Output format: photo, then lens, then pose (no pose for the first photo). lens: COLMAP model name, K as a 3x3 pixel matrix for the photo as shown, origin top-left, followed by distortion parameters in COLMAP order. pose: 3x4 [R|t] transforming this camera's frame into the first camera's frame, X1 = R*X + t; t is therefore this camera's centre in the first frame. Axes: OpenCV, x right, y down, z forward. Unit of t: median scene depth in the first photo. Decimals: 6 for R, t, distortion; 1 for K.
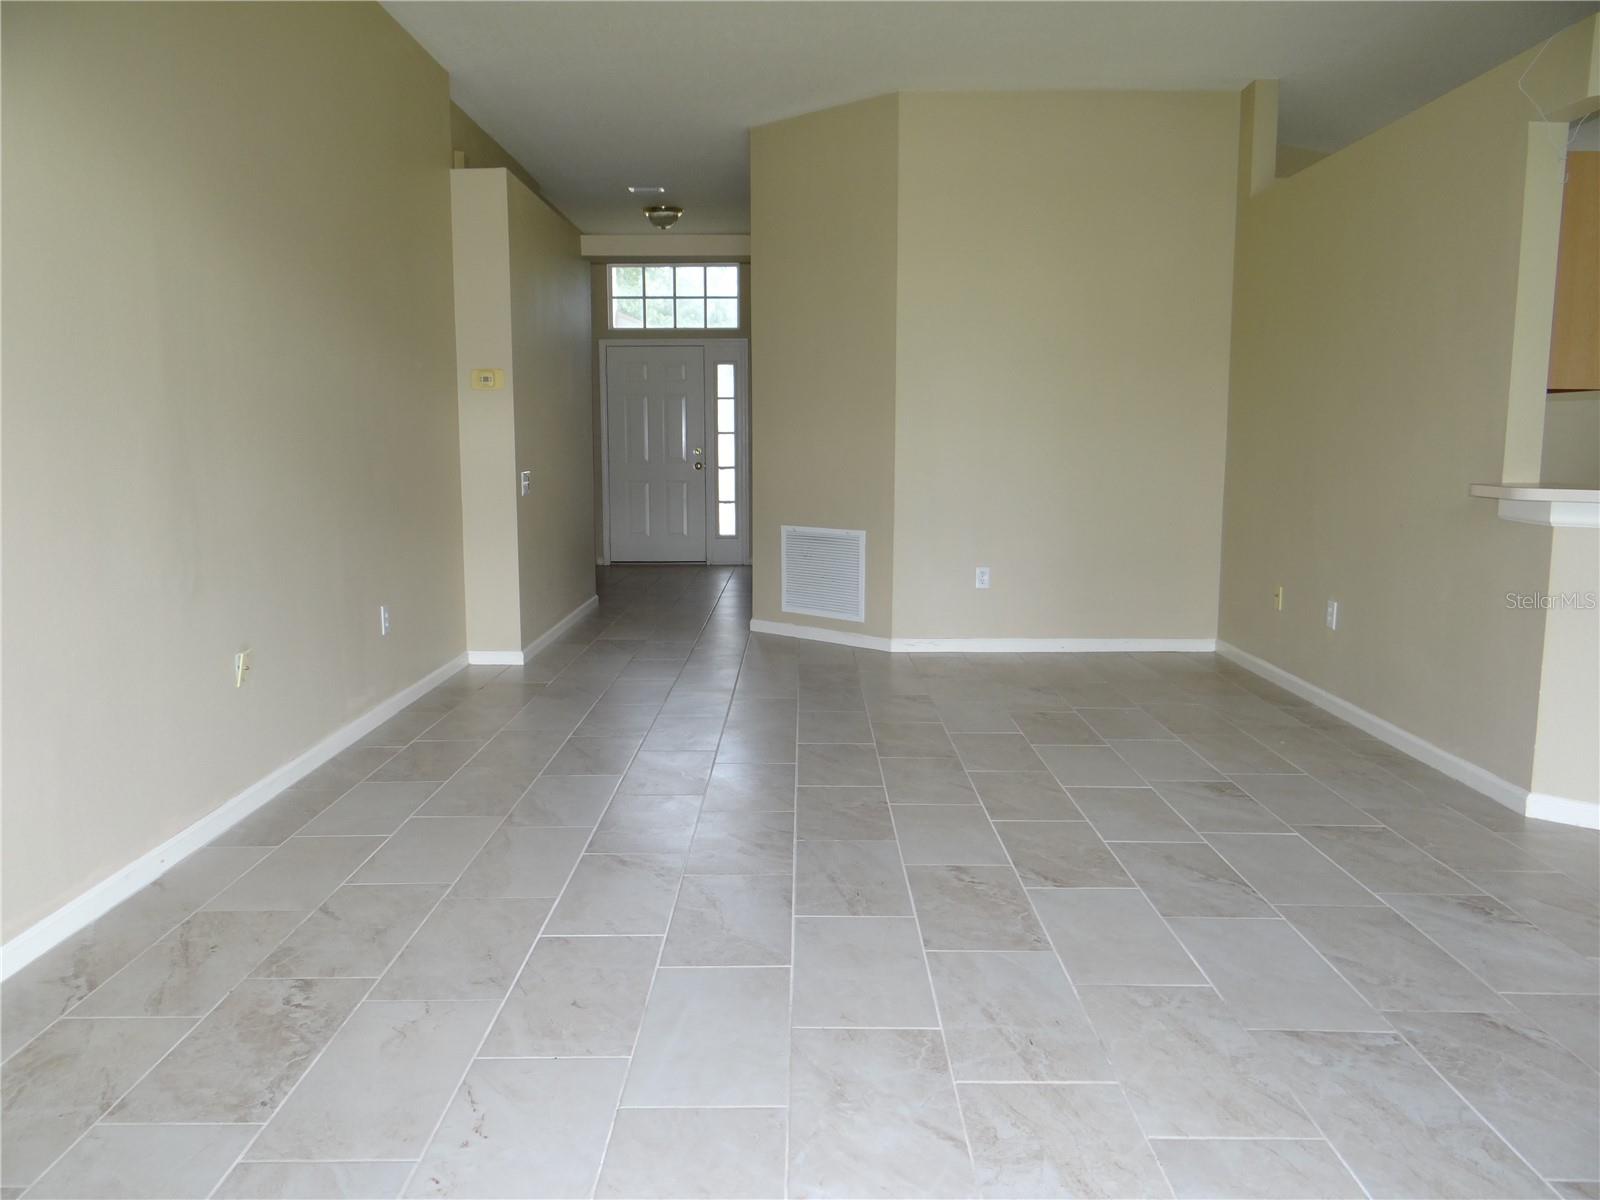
lens RADIAL K [[1279.9, 0, 797.2], [0, 1279.9, 606.2], [0, 0, 1]] dist [0.005506, -0.004234]
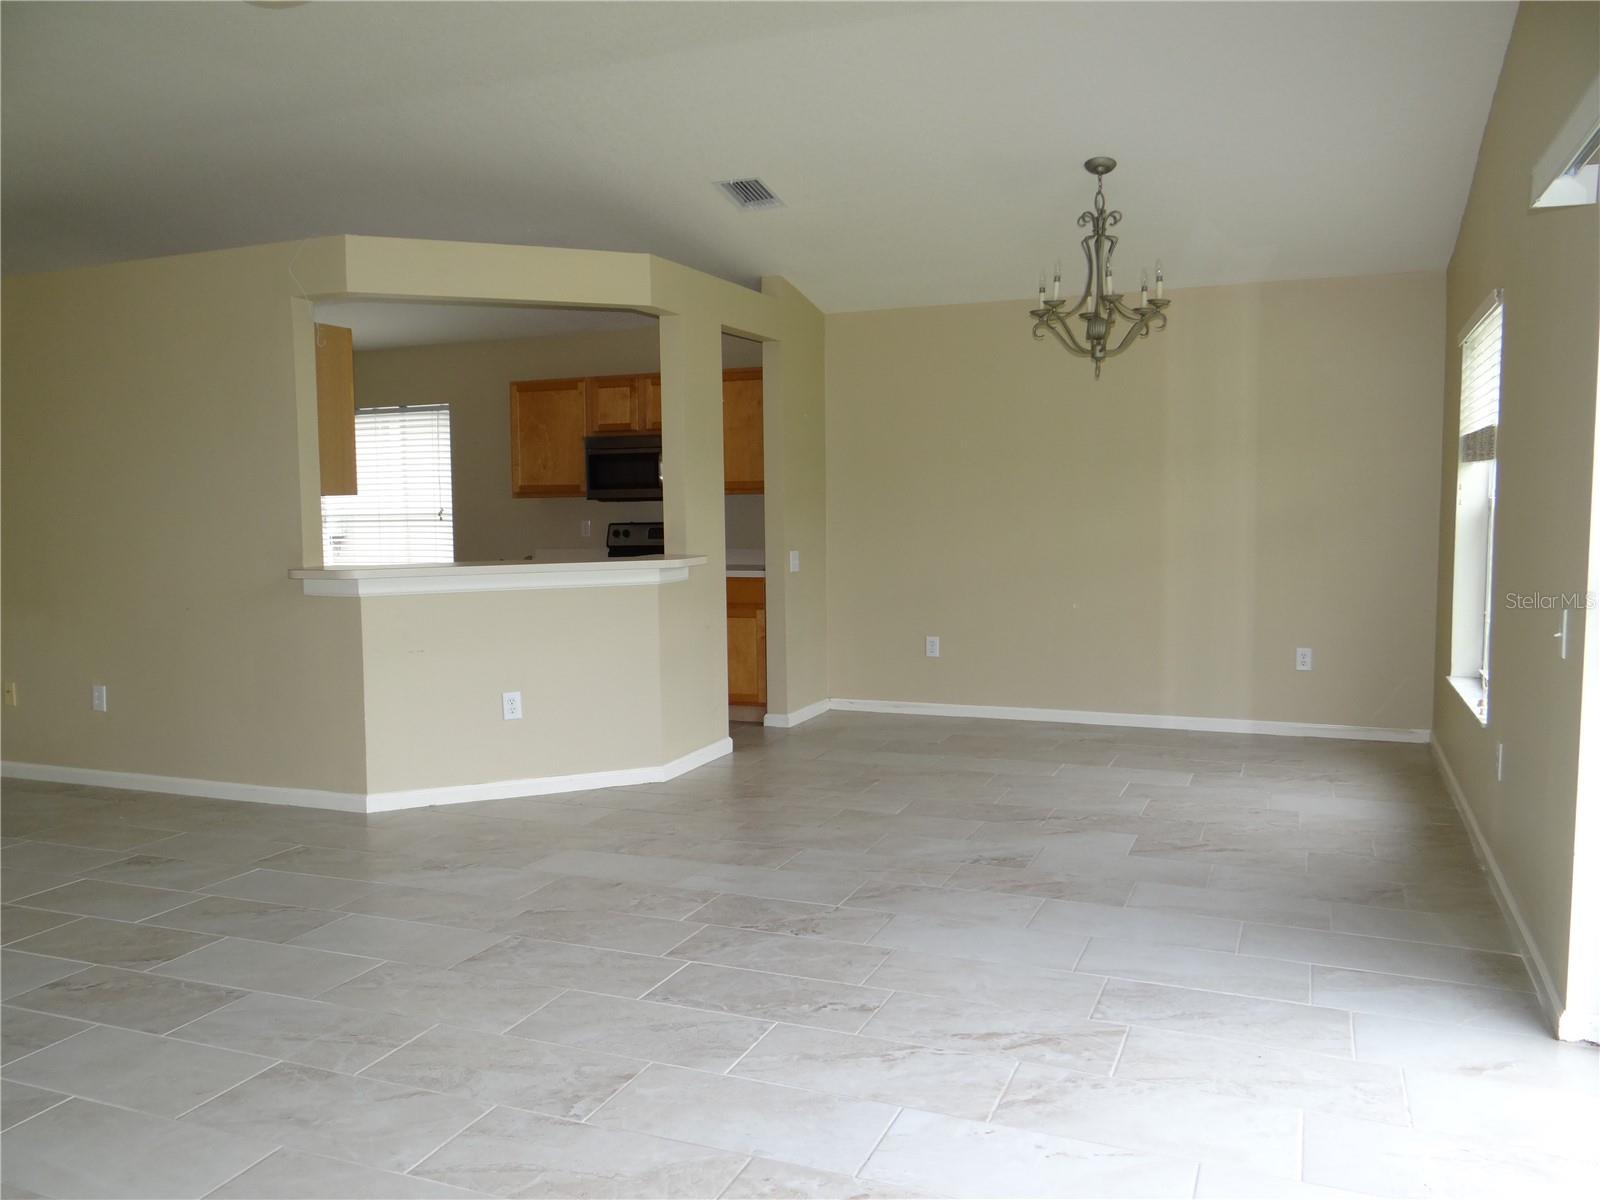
lens RADIAL K [[1279.9, 0, 797.2], [0, 1279.9, 606.2], [0, 0, 1]] dist [0.005506, -0.004234]
pose [[0.379983, -0.090053, 0.920600, -0.608956], [0.143432, 0.988948, 0.037537, -0.045822], [-0.913805, 0.117780, 0.388700, 0.056110]]
